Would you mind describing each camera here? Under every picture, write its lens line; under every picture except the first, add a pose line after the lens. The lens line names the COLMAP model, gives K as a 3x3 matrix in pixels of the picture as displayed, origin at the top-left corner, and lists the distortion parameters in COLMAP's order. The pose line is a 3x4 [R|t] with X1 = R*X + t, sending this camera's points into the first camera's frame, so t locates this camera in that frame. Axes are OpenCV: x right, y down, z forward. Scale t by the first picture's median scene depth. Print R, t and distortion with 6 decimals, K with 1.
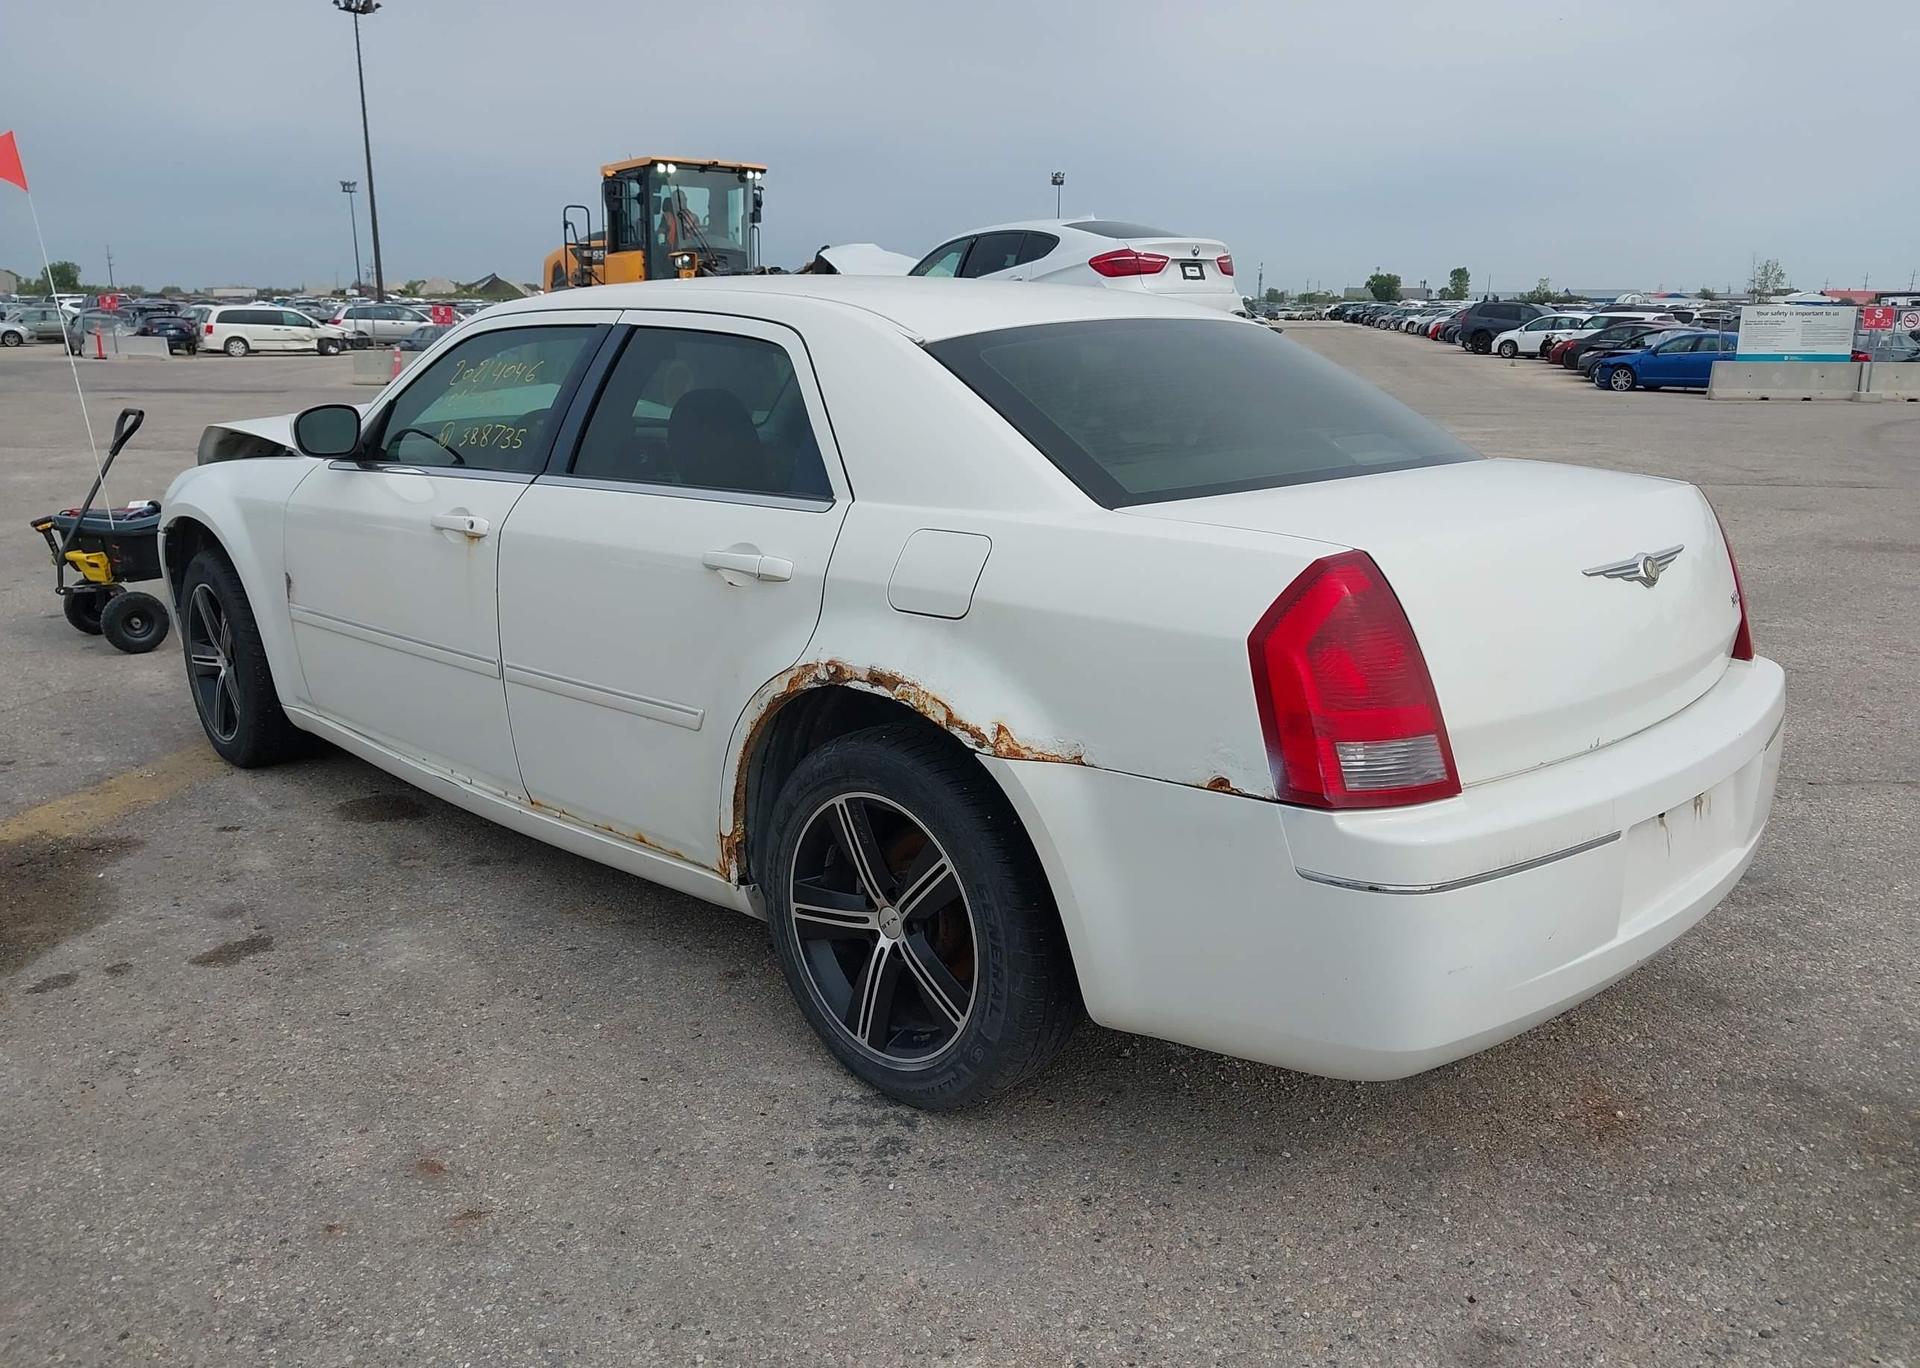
lens RADIAL K [[1548.1, 0, 960.0], [0, 1548.1, 684.0], [0, 0, 1]] dist [0.082530, -0.145774]
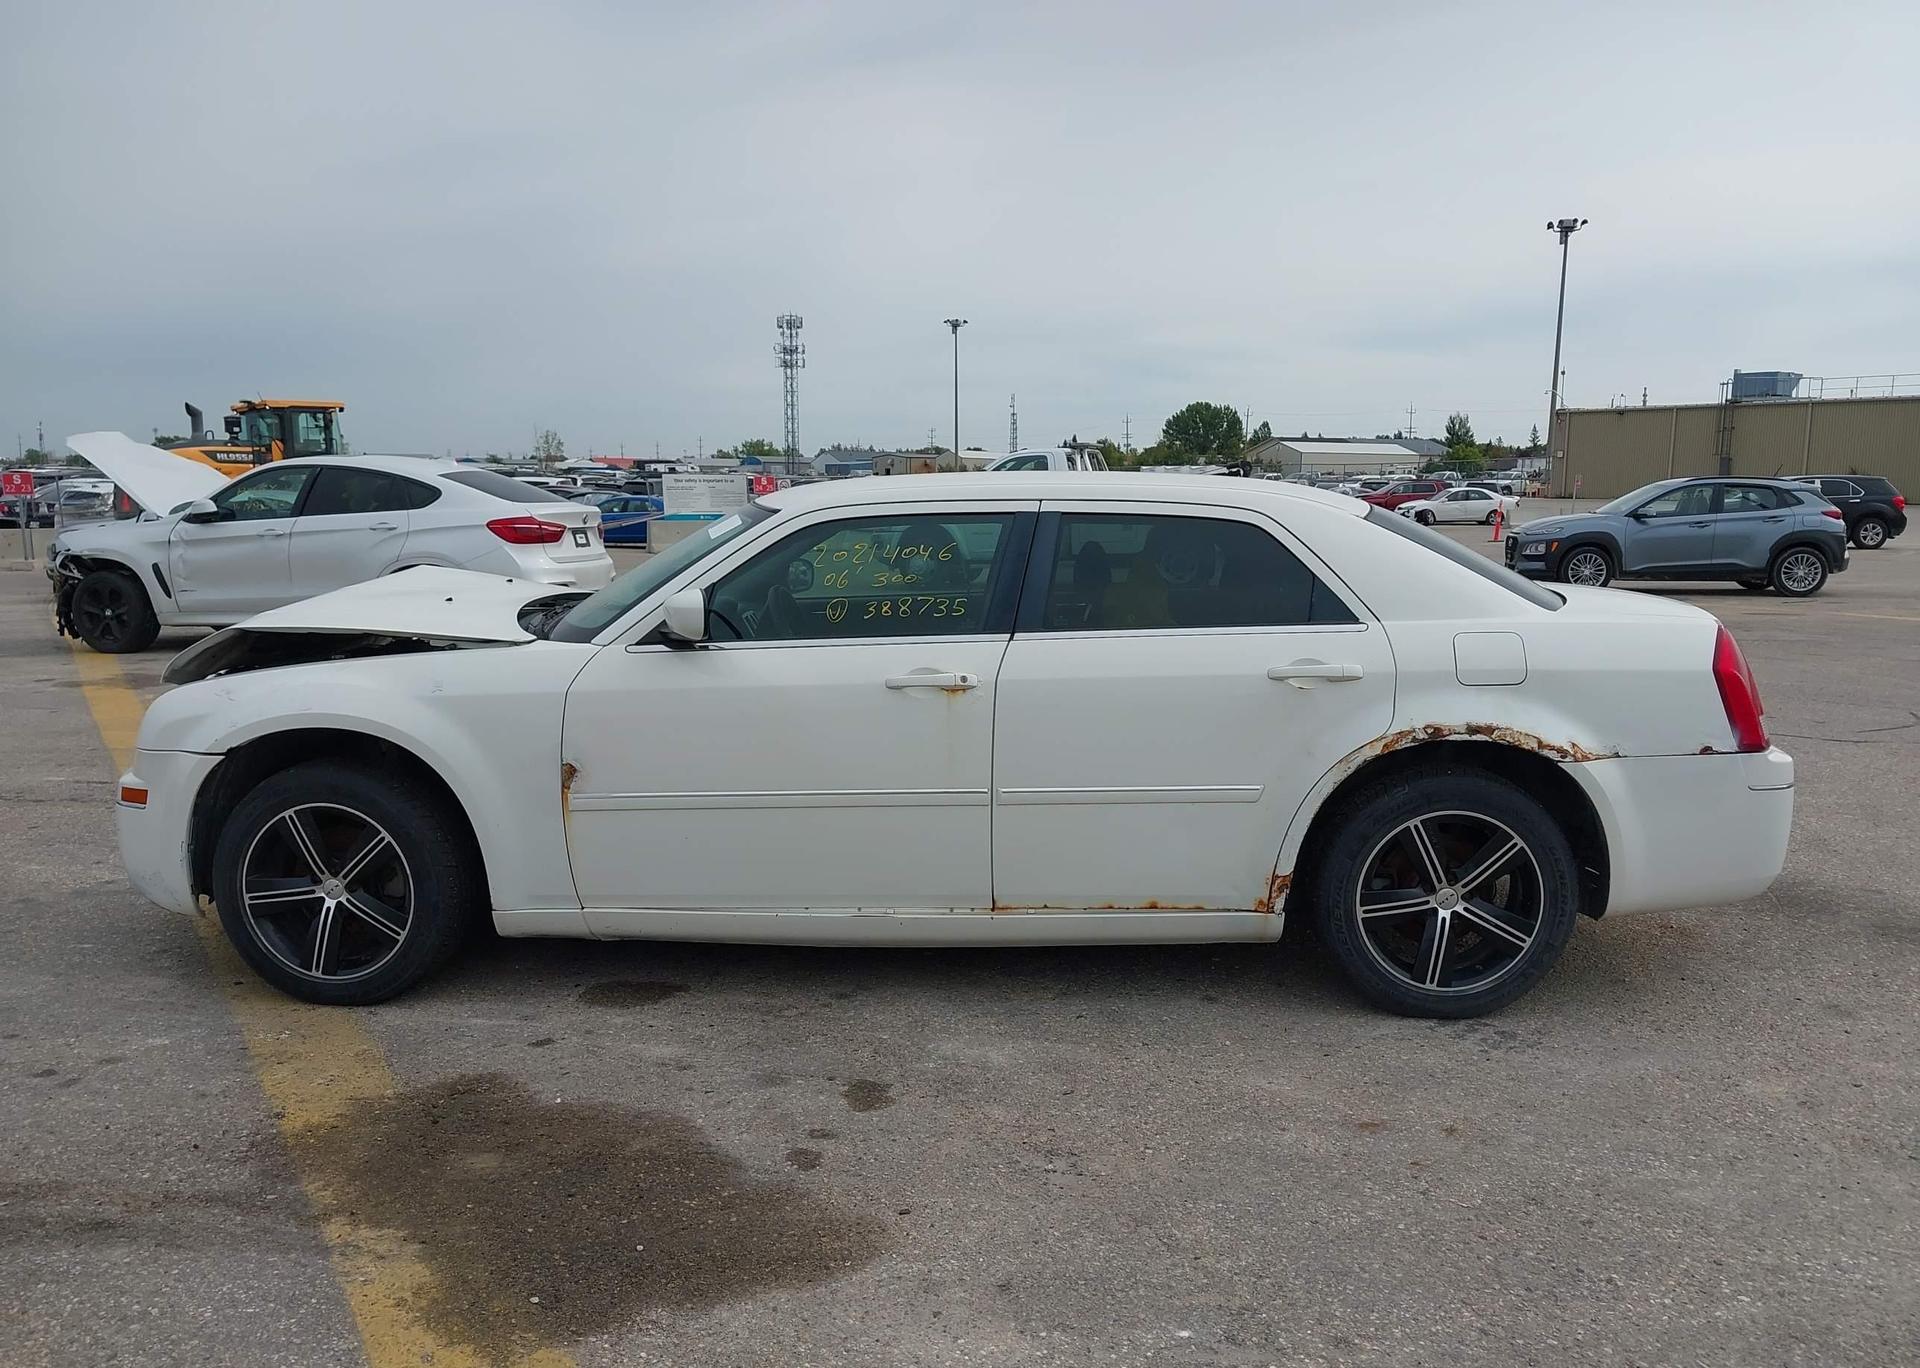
lens RADIAL K [[1548.1, 0, 960.0], [0, 1548.1, 684.0], [0, 0, 1]] dist [0.082530, -0.145774]
pose [[0.725798, -0.092133, 0.681710, -1.401103], [0.159930, 0.986436, -0.036957, -0.069236], [-0.669059, 0.135850, 0.730688, 0.191325]]
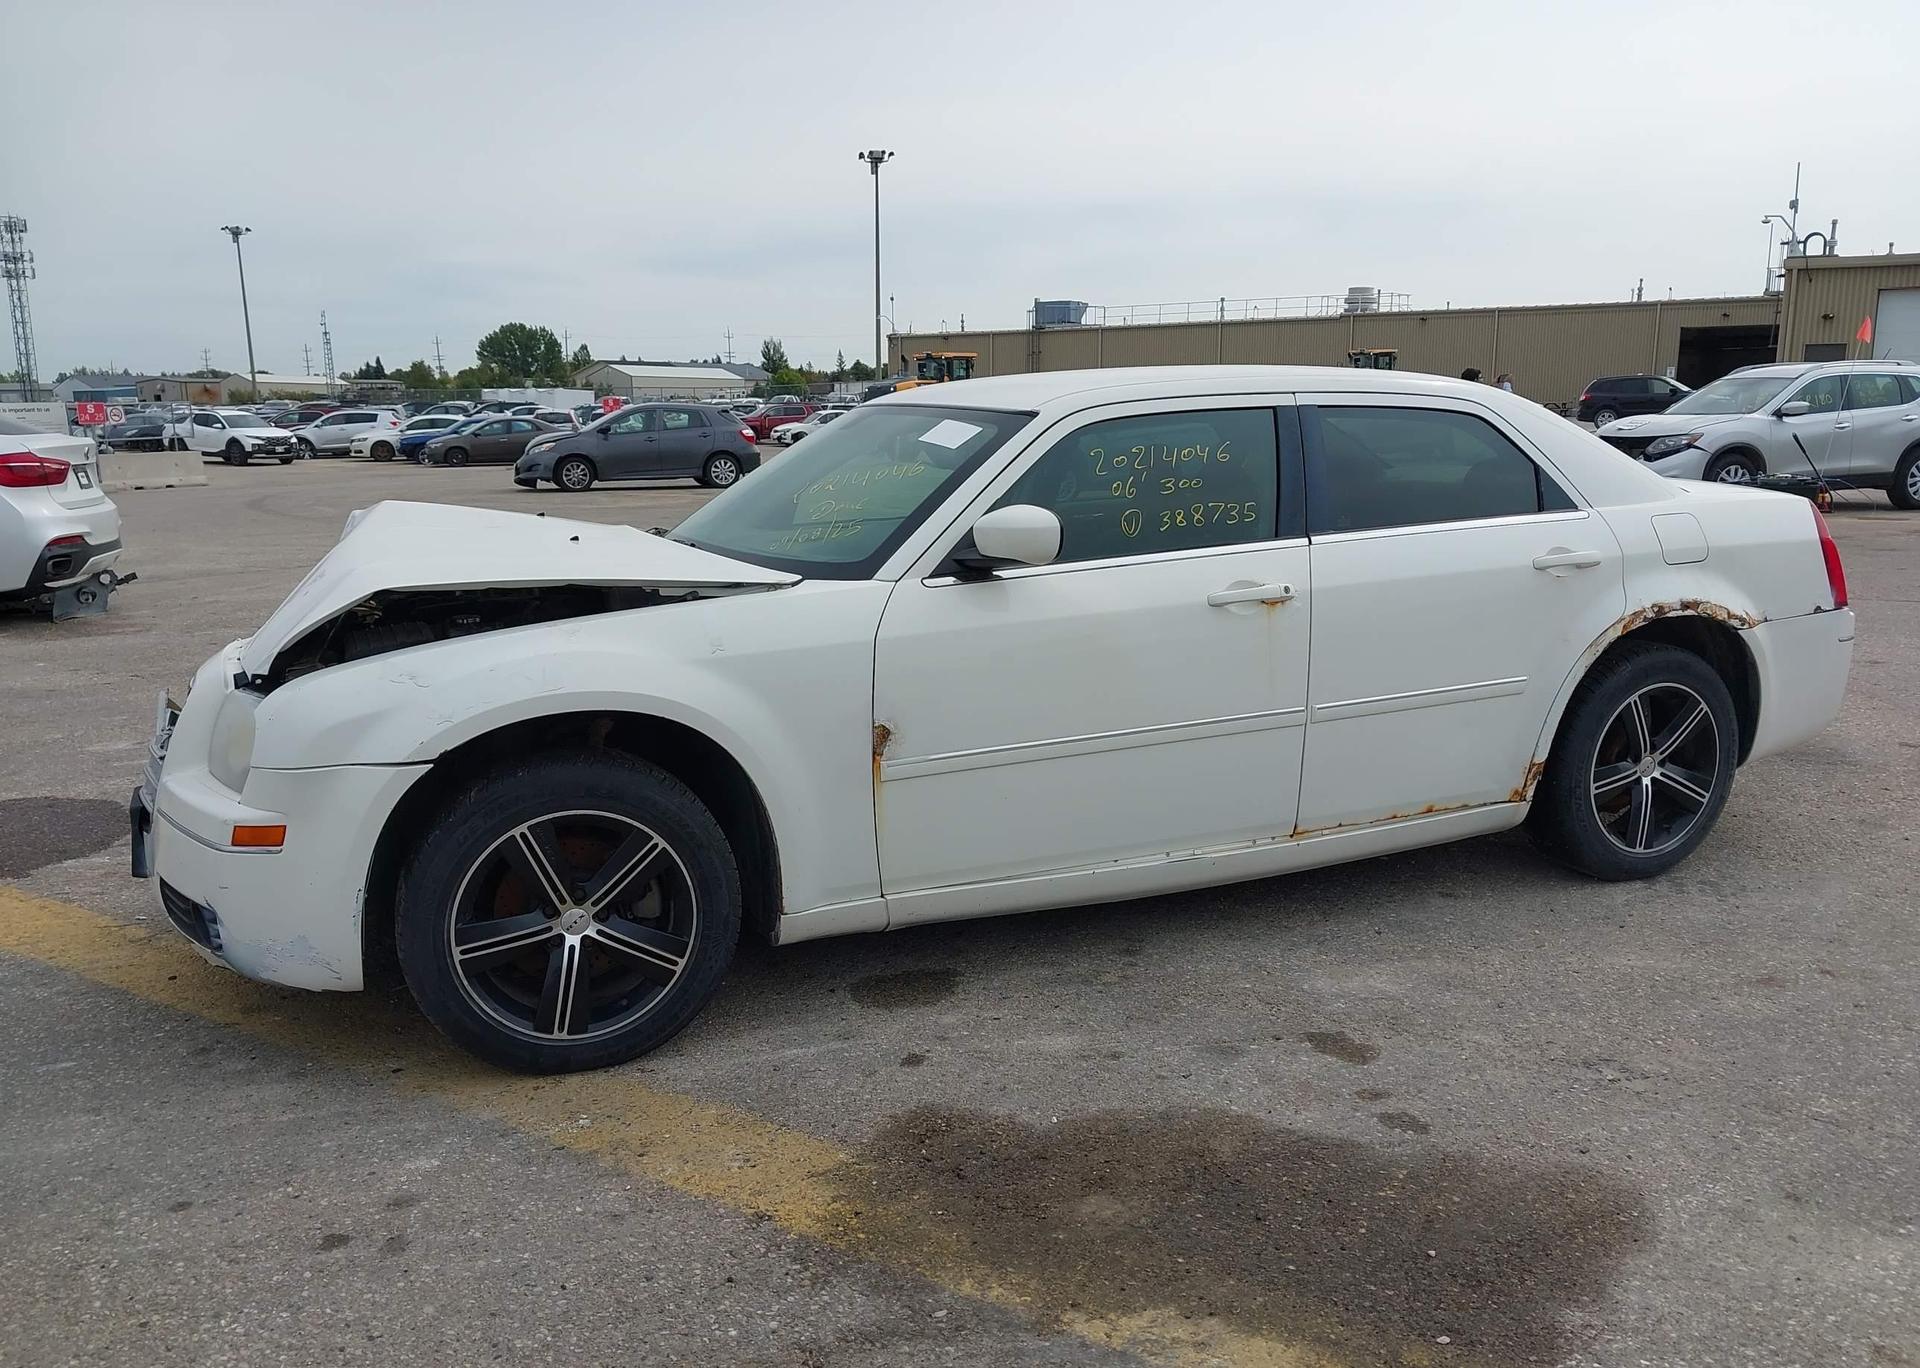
lens RADIAL K [[1548.1, 0, 960.0], [0, 1548.1, 684.0], [0, 0, 1]] dist [0.082530, -0.145774]
pose [[0.356845, -0.175642, 0.917503, -1.760692], [0.230514, 0.968349, 0.095722, -0.244611], [-0.905276, 0.177339, 0.386038, 1.013931]]
